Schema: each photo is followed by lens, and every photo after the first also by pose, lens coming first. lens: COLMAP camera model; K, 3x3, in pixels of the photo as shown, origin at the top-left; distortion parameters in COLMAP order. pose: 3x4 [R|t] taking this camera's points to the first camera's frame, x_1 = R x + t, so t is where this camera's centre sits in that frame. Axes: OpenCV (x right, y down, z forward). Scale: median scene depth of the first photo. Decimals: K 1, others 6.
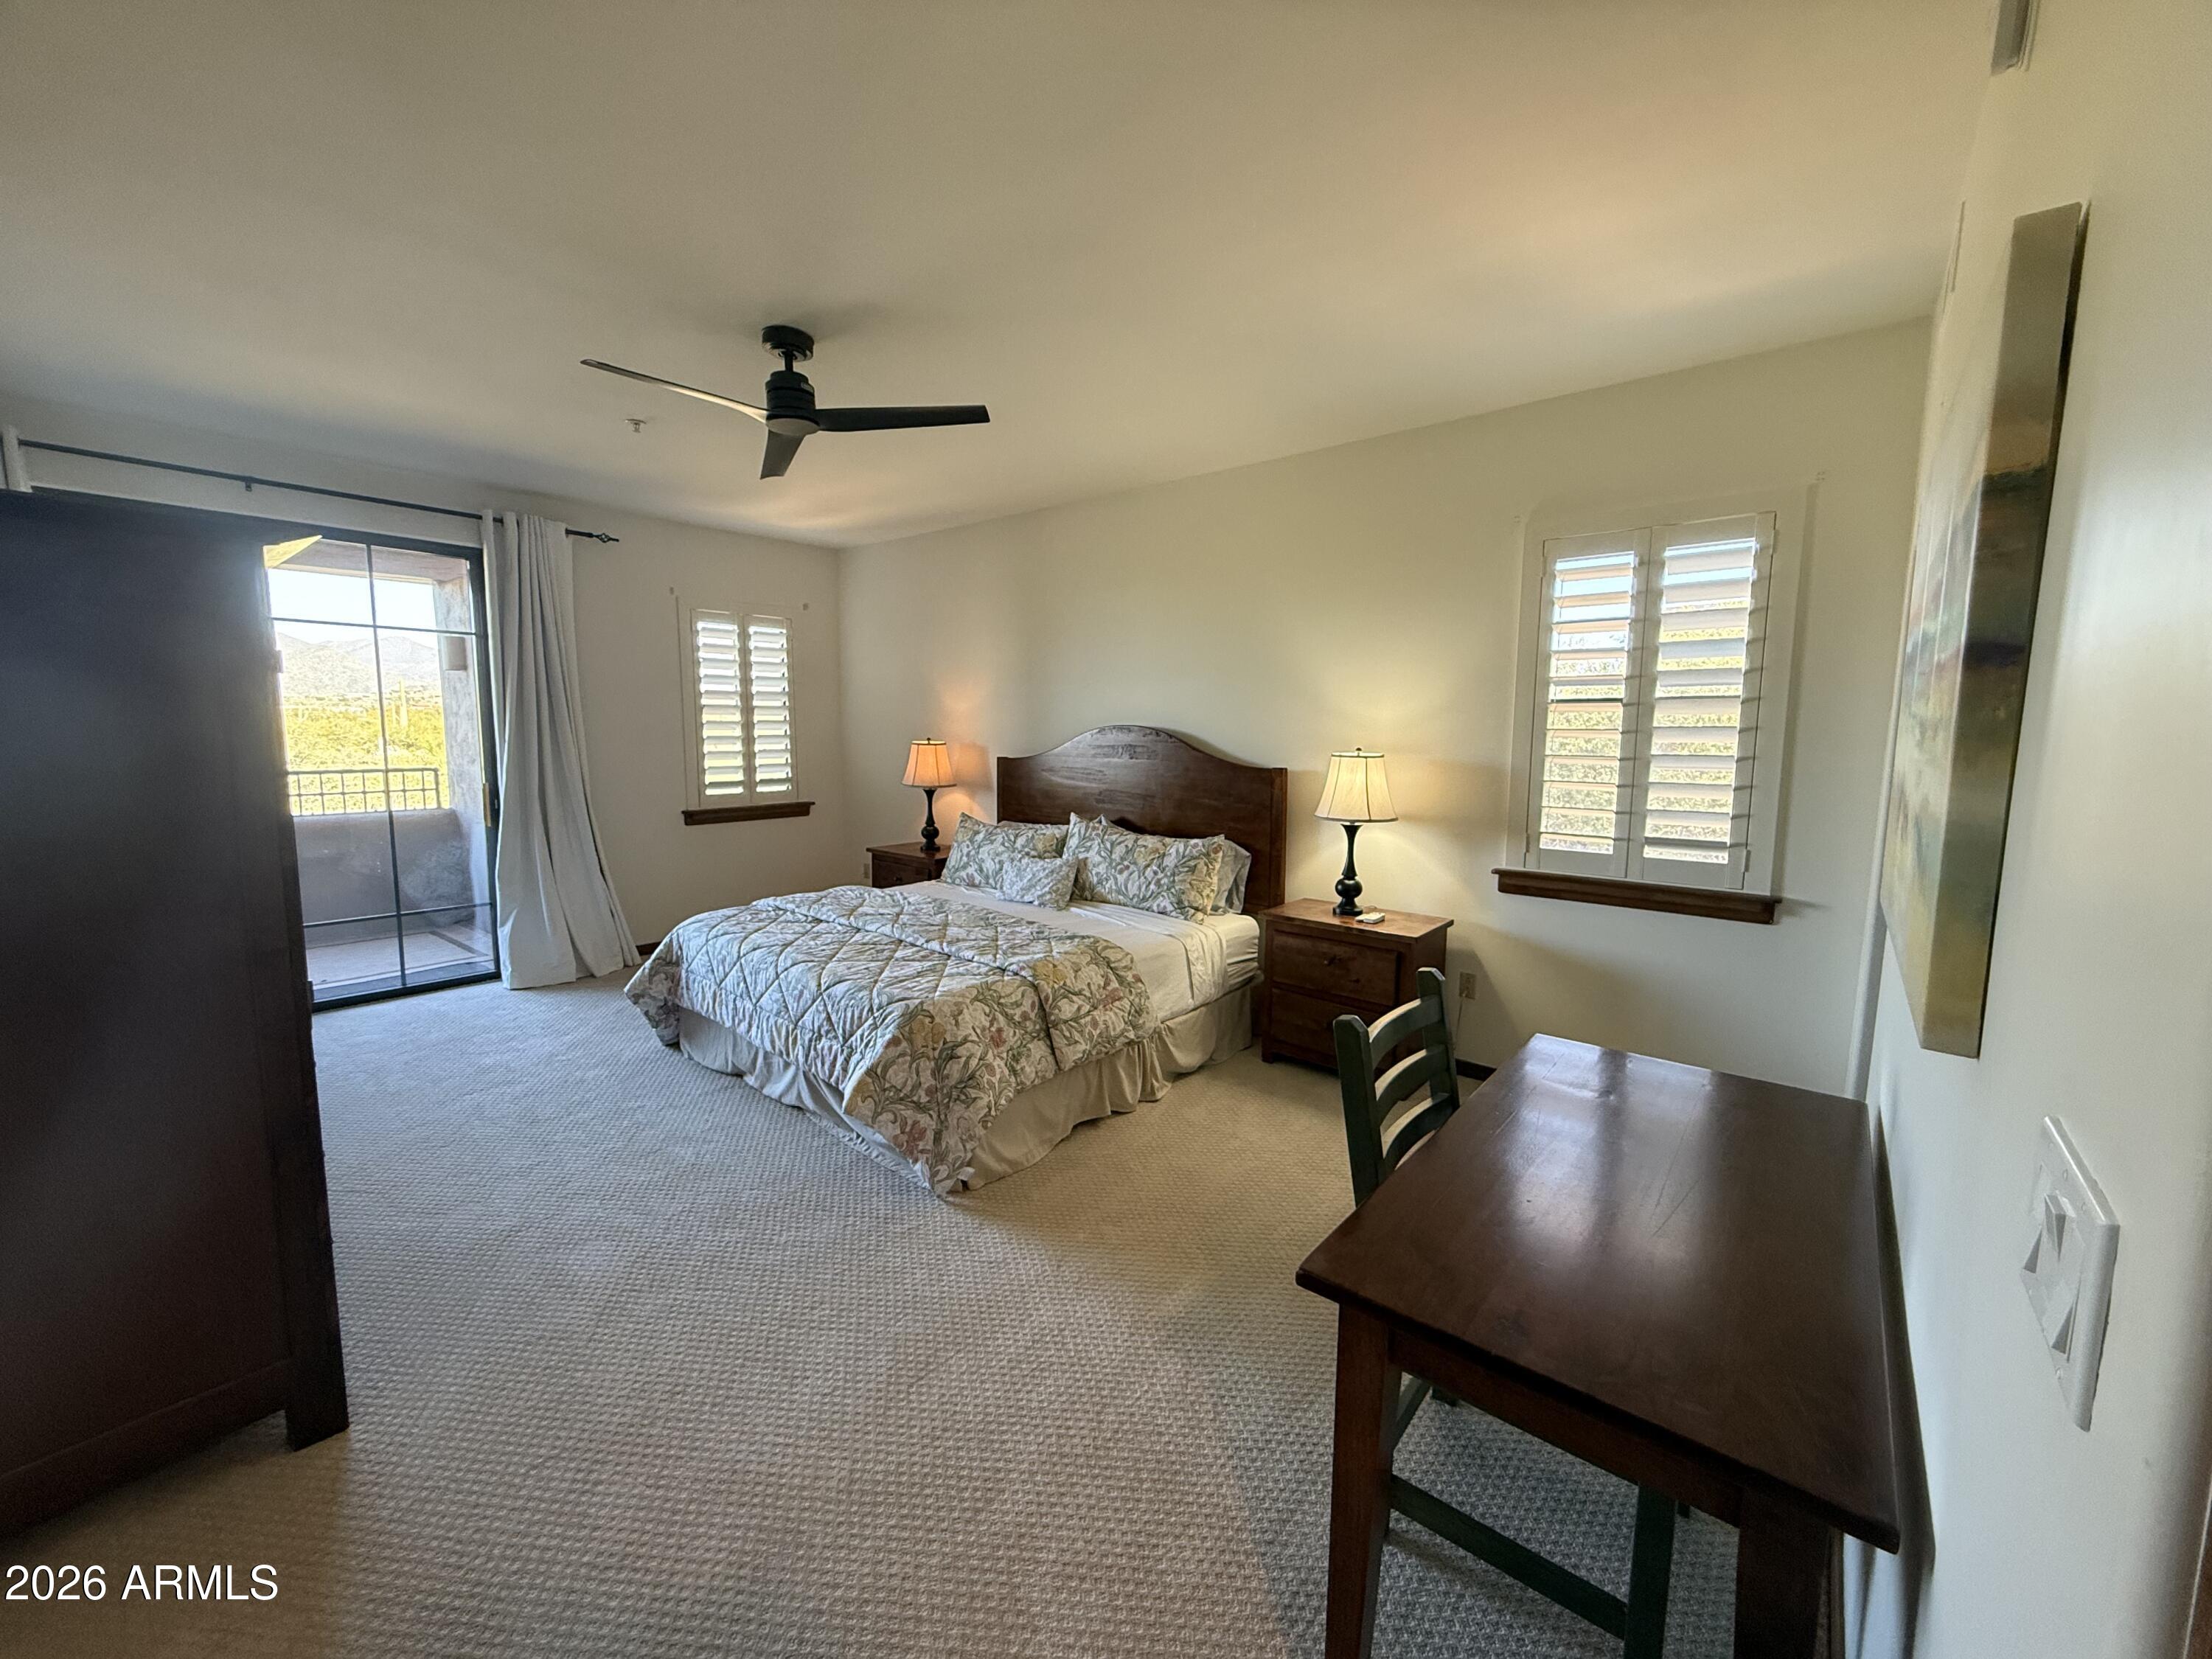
lens RADIAL K [[876.7, 0, 1098.4], [0, 876.7, 823.3], [0, 0, 1]] dist [0.002625, 0.000106]
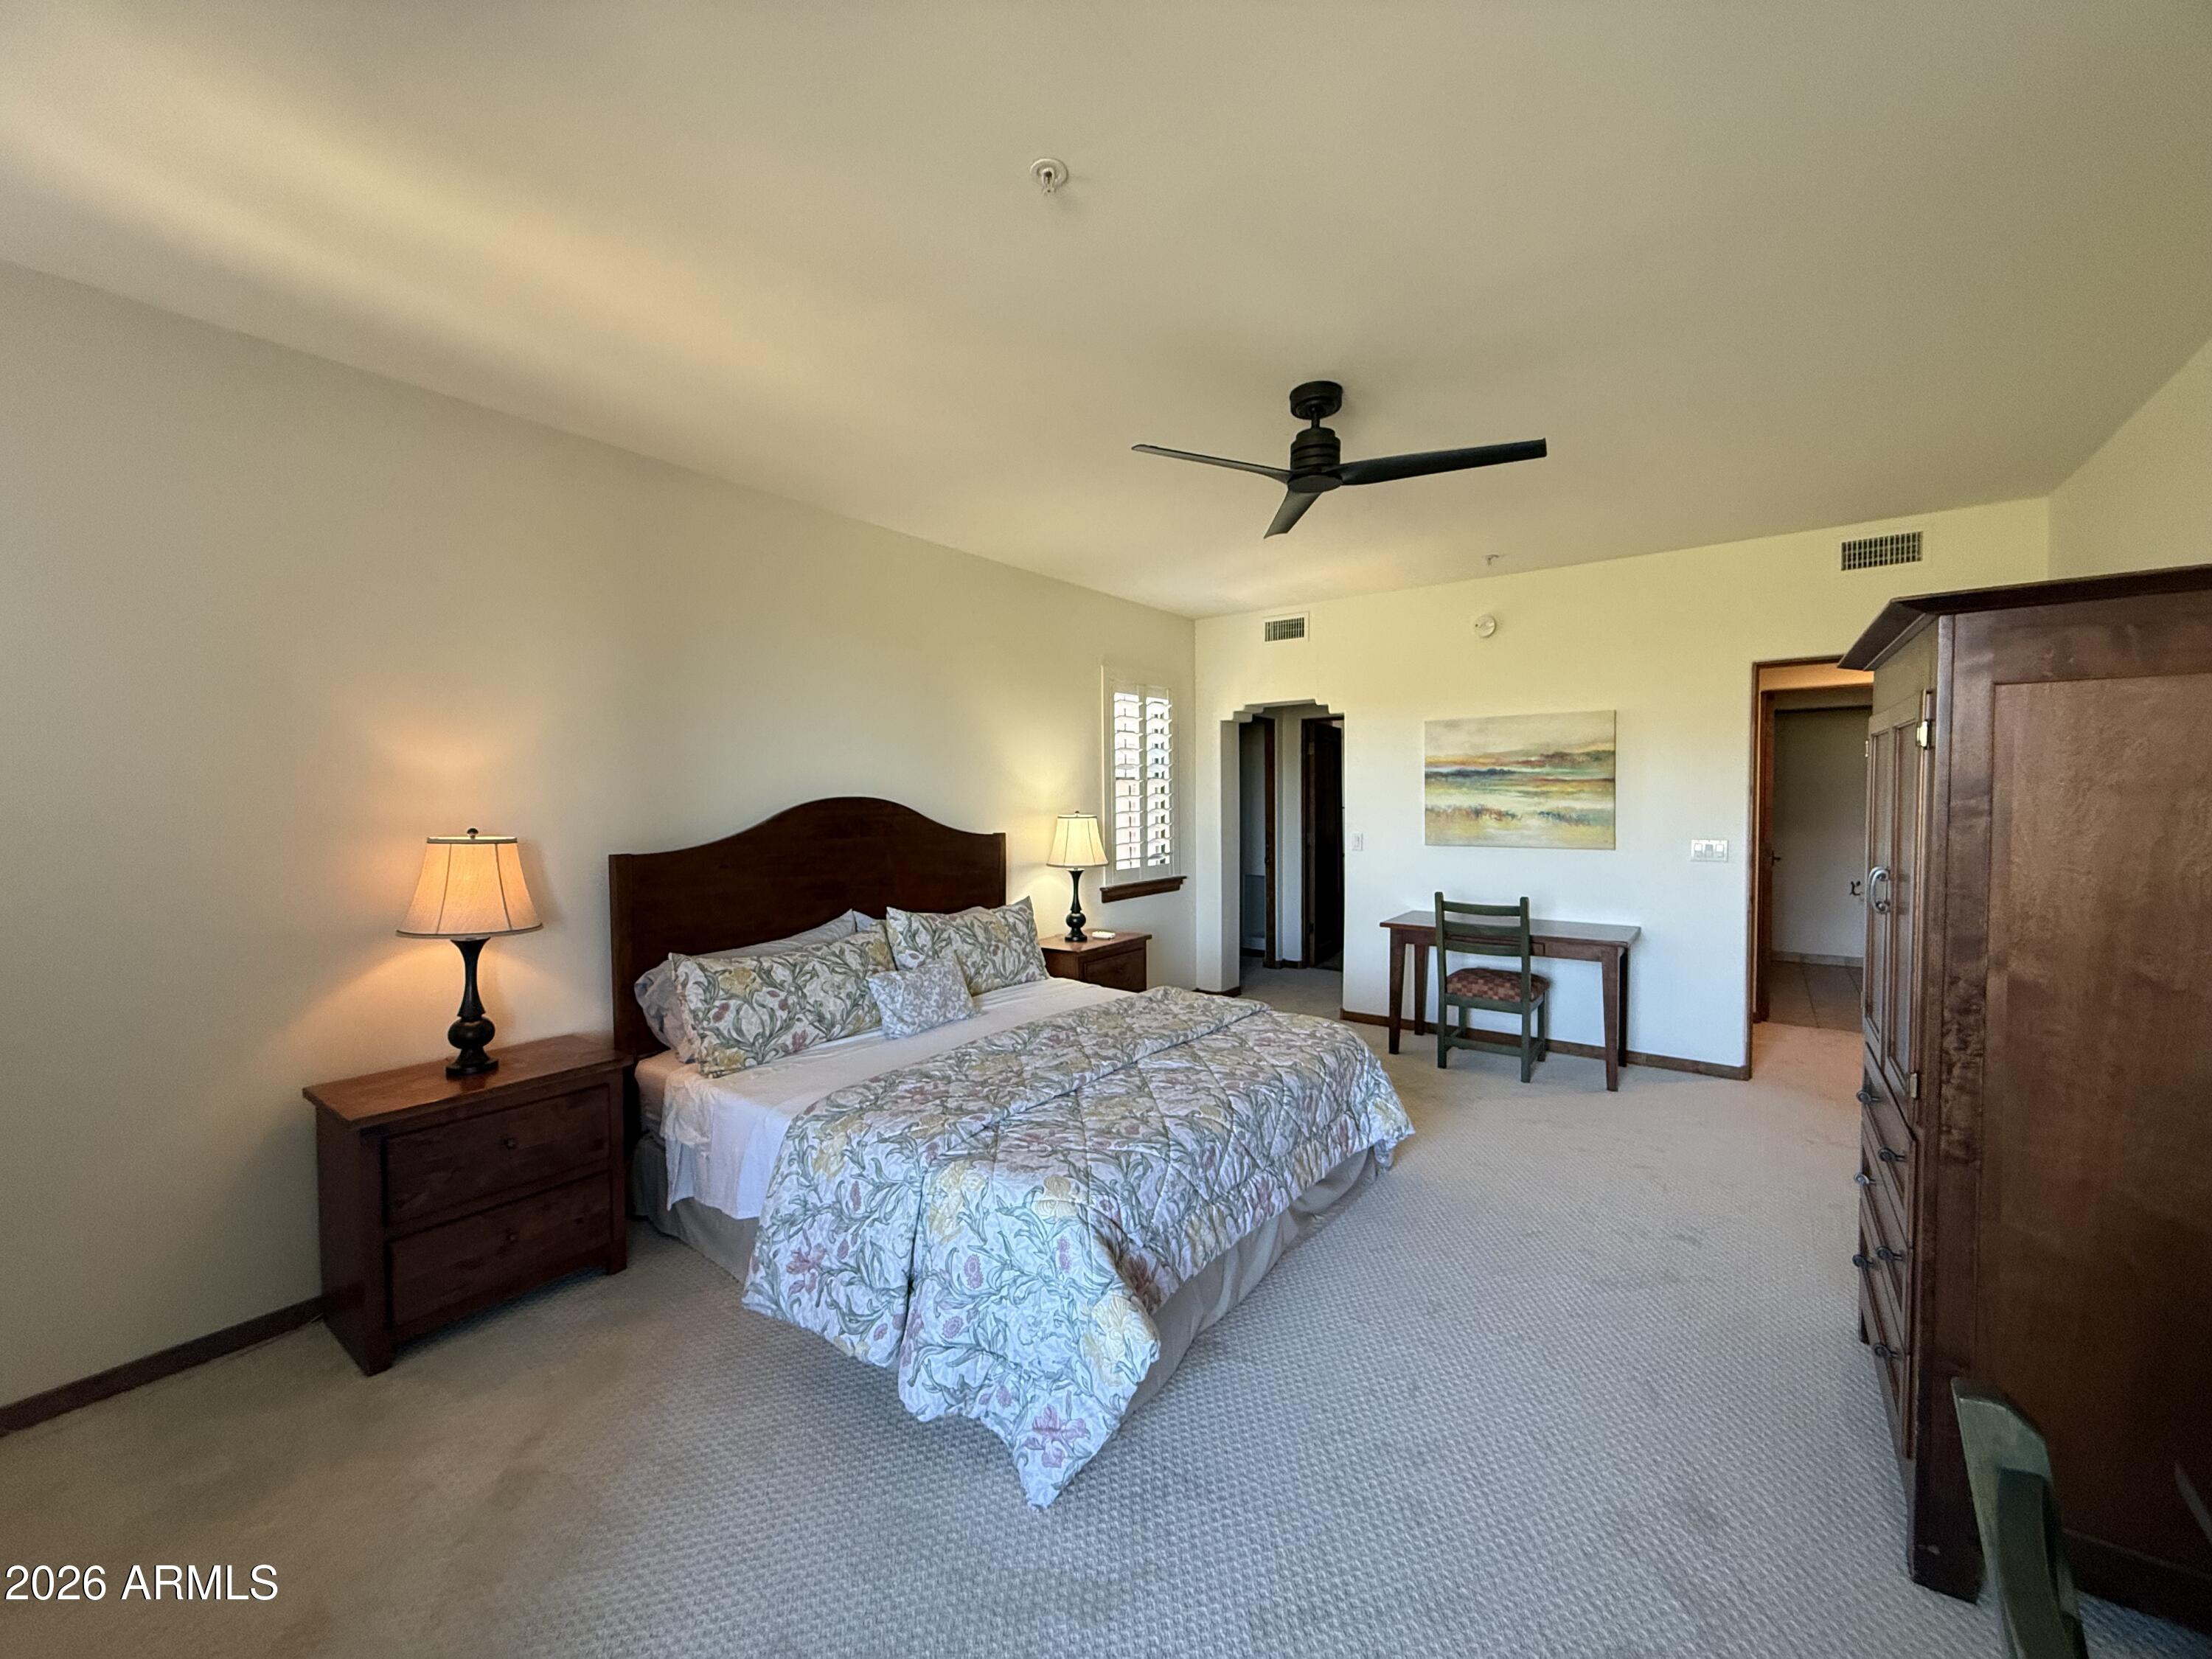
lens RADIAL K [[876.7, 0, 1098.4], [0, 876.7, 823.3], [0, 0, 1]] dist [0.002625, 0.000106]
pose [[-0.051488, -0.032336, 0.998150, -0.982057], [0.124930, 0.991416, 0.038562, -0.111413], [-0.990829, 0.126684, -0.047006, 1.009895]]
